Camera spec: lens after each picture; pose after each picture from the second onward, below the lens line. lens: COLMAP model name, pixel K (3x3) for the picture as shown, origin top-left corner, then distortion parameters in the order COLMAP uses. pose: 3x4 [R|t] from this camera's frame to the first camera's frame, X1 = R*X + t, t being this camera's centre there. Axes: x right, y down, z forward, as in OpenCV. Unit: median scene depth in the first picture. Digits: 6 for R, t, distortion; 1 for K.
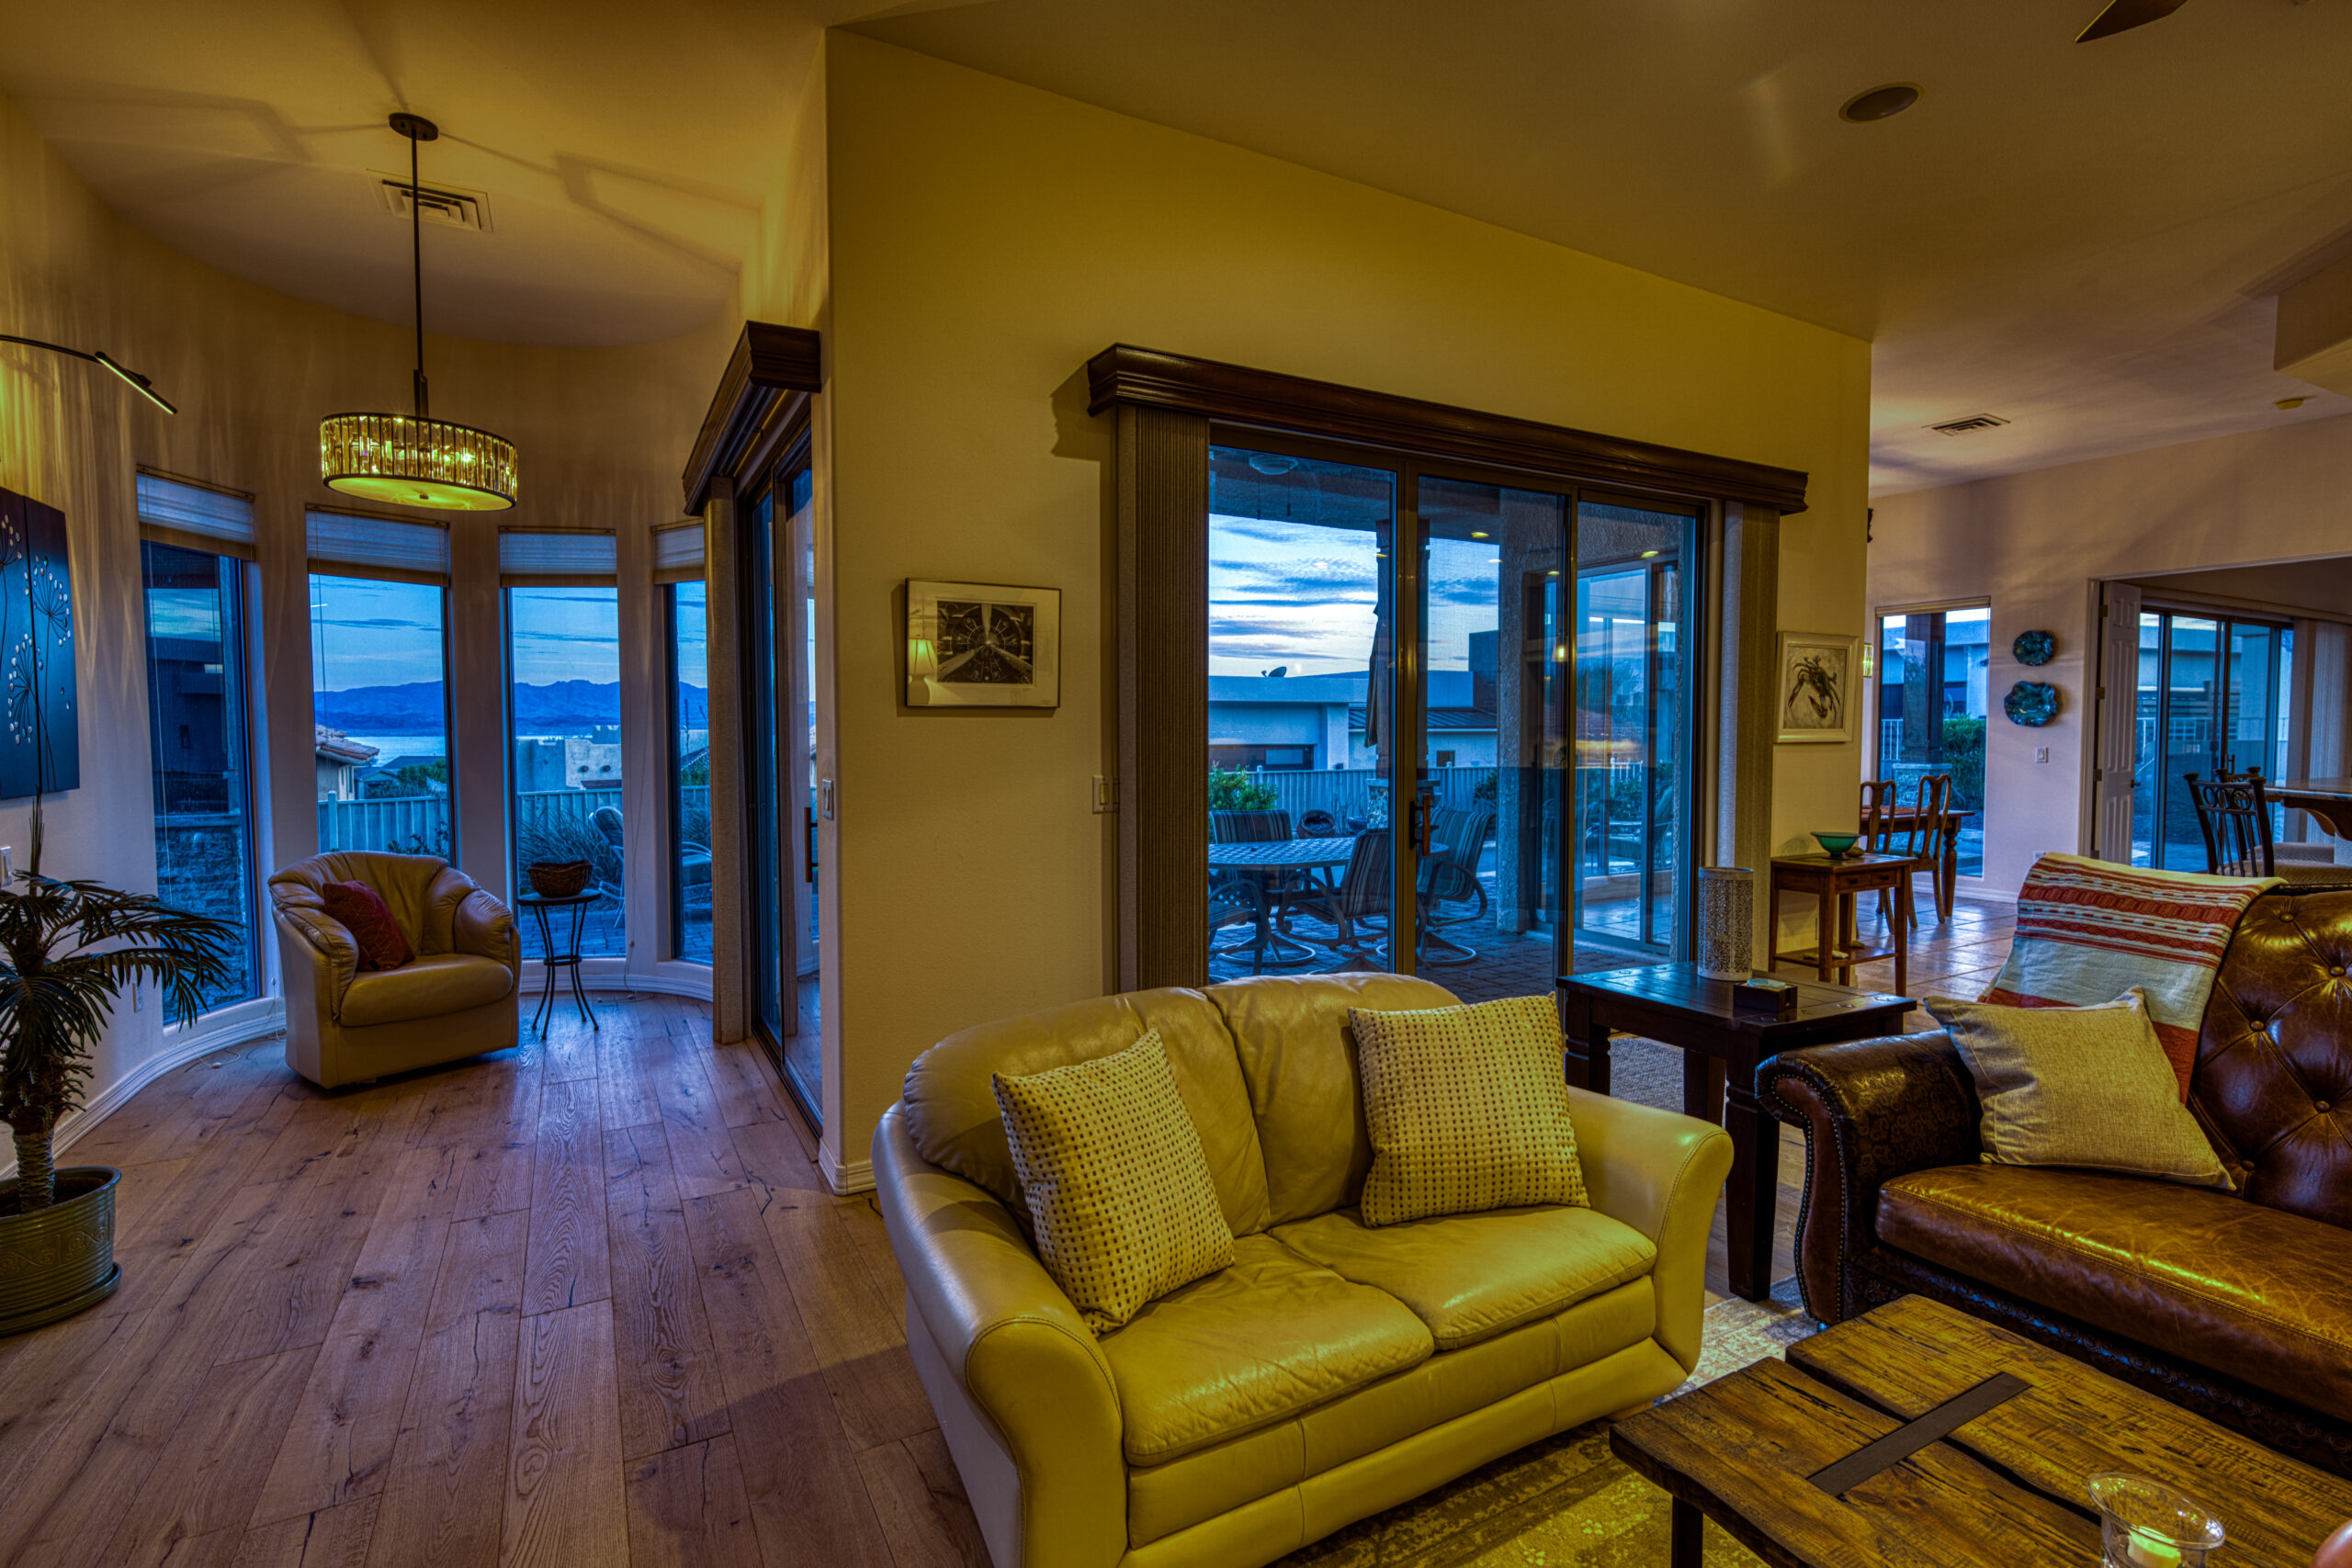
lens RADIAL K [[1078.3, 0, 1176.5], [0, 1078.3, 780.6], [0, 0, 1]] dist [-0.001525, 0.000071]
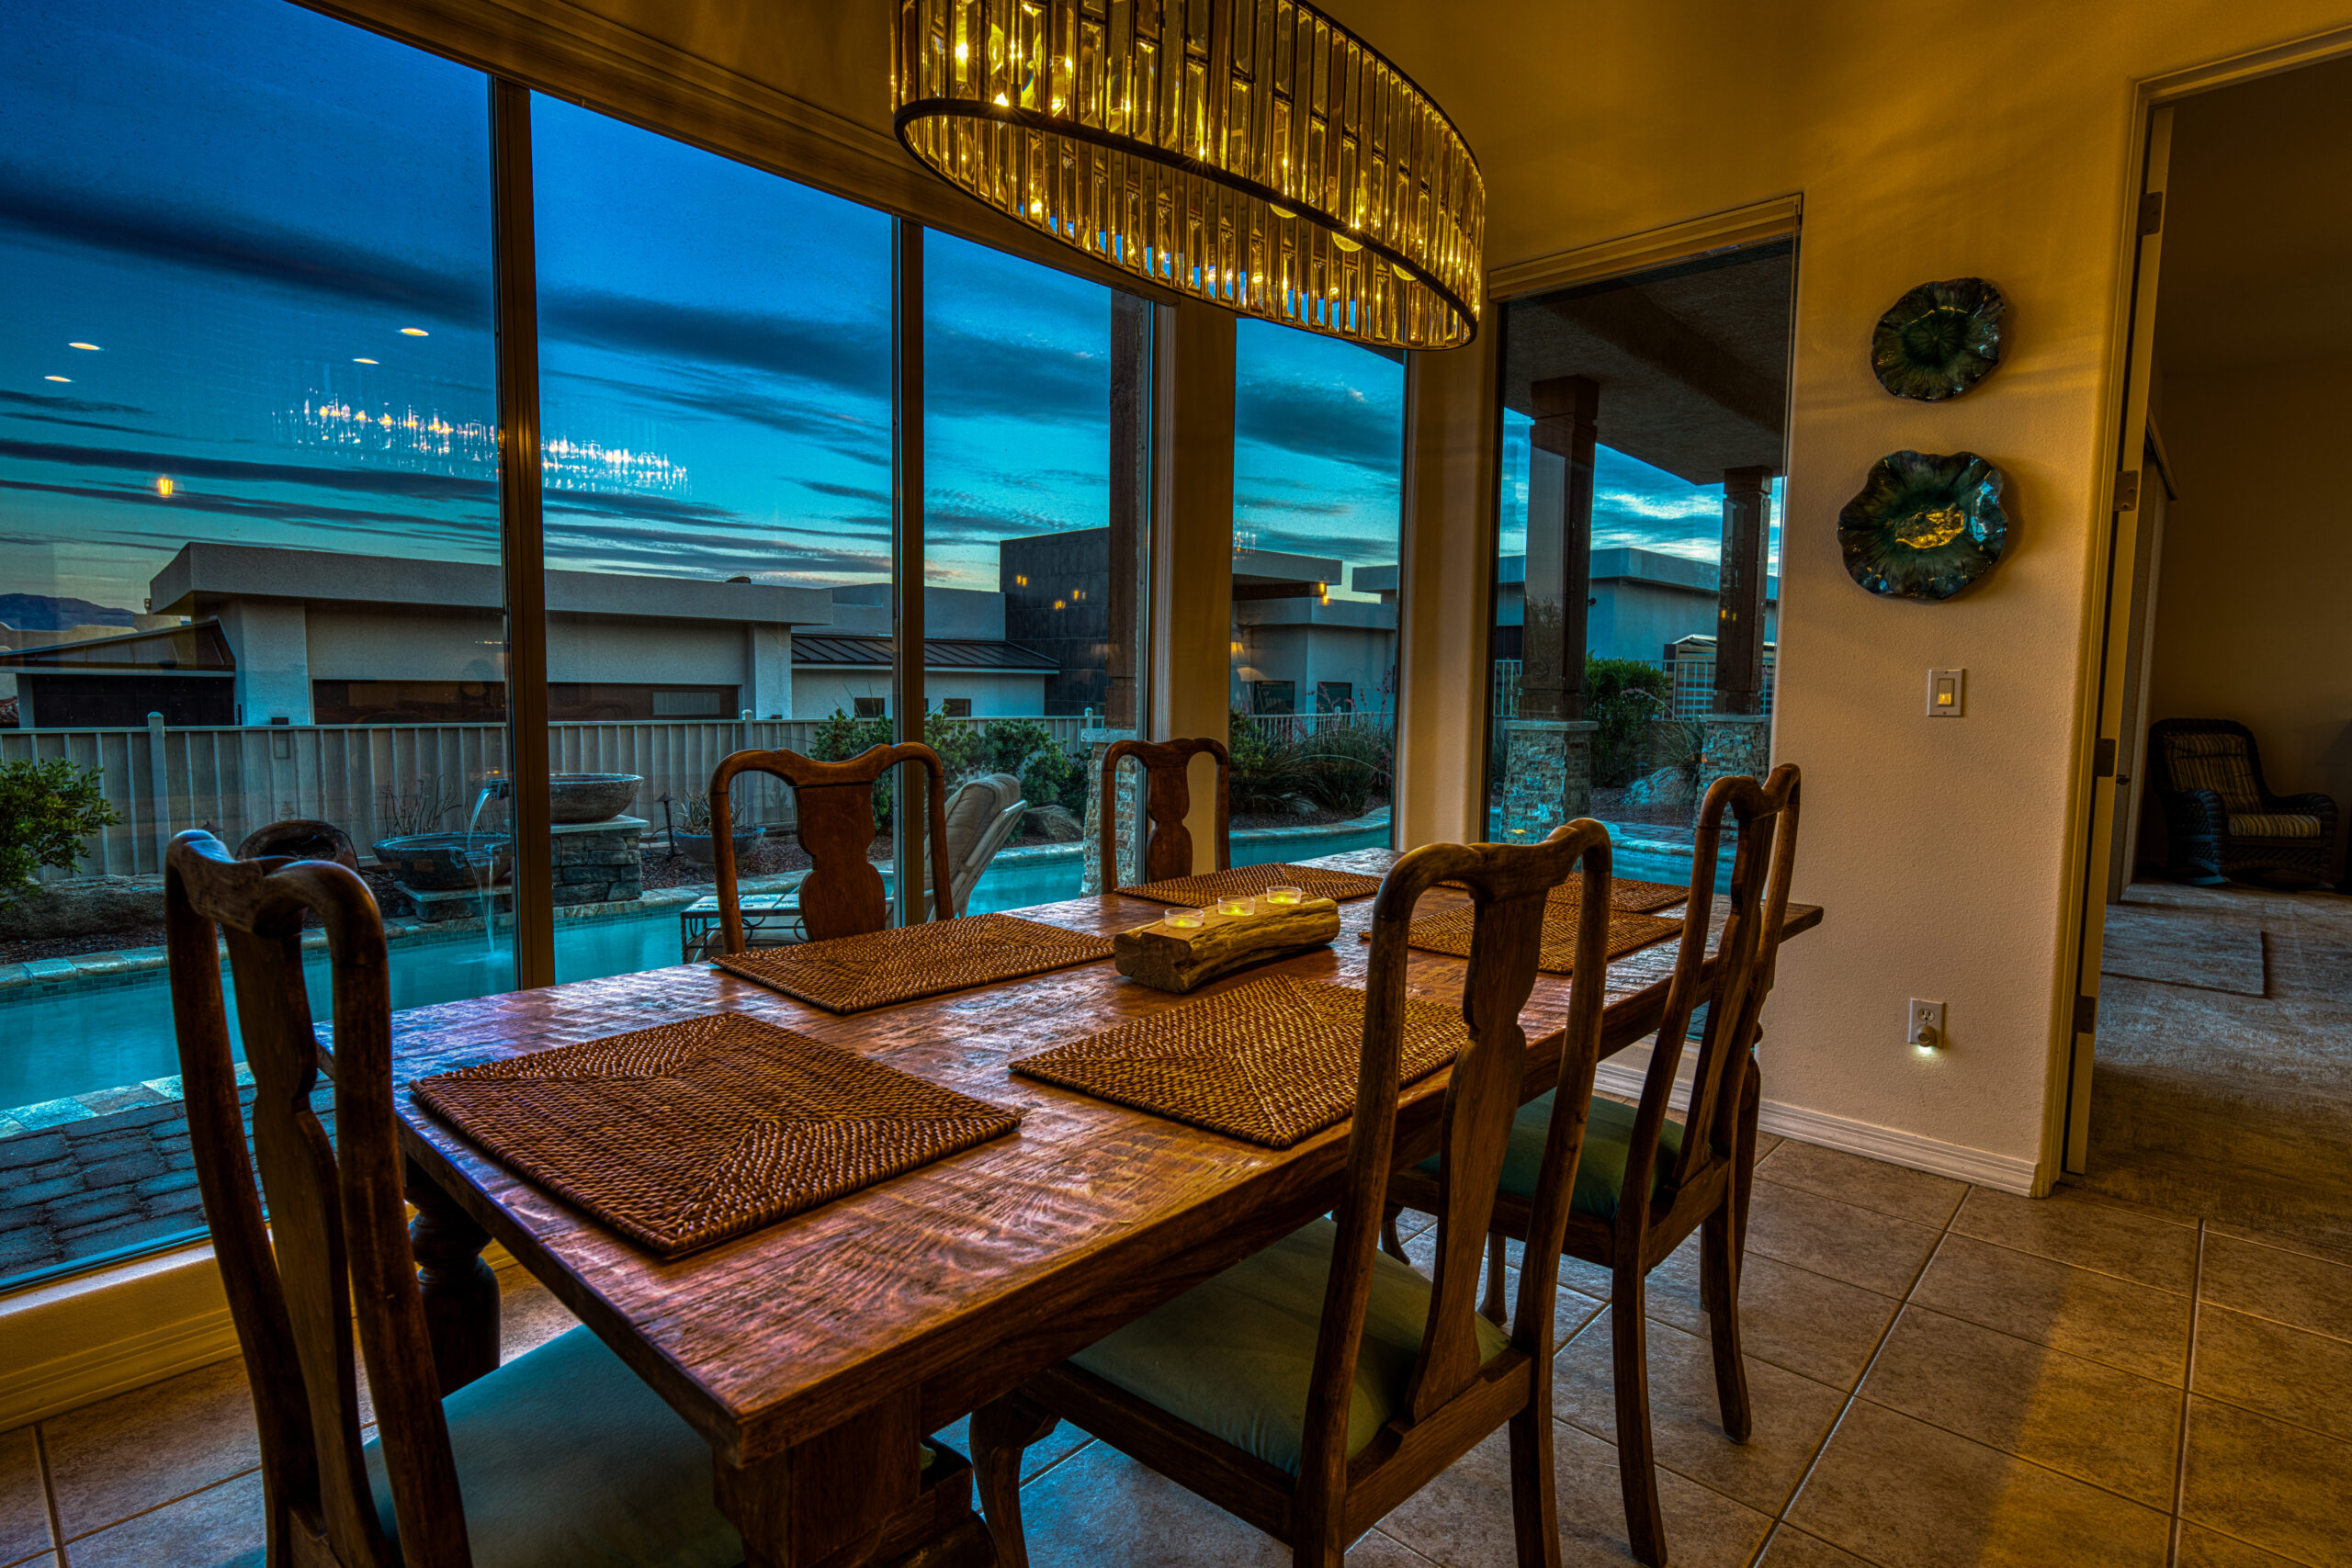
lens RADIAL K [[1167.0, 0, 1168.5], [0, 1167.0, 797.8], [0, 0, 1]] dist [0.004334, 0.003077]
pose [[0.948973, -0.011465, 0.315149, 0.153528], [-0.005536, 0.998579, 0.052999, -0.003440], [-0.315309, -0.052039, 0.947561, 0.237131]]
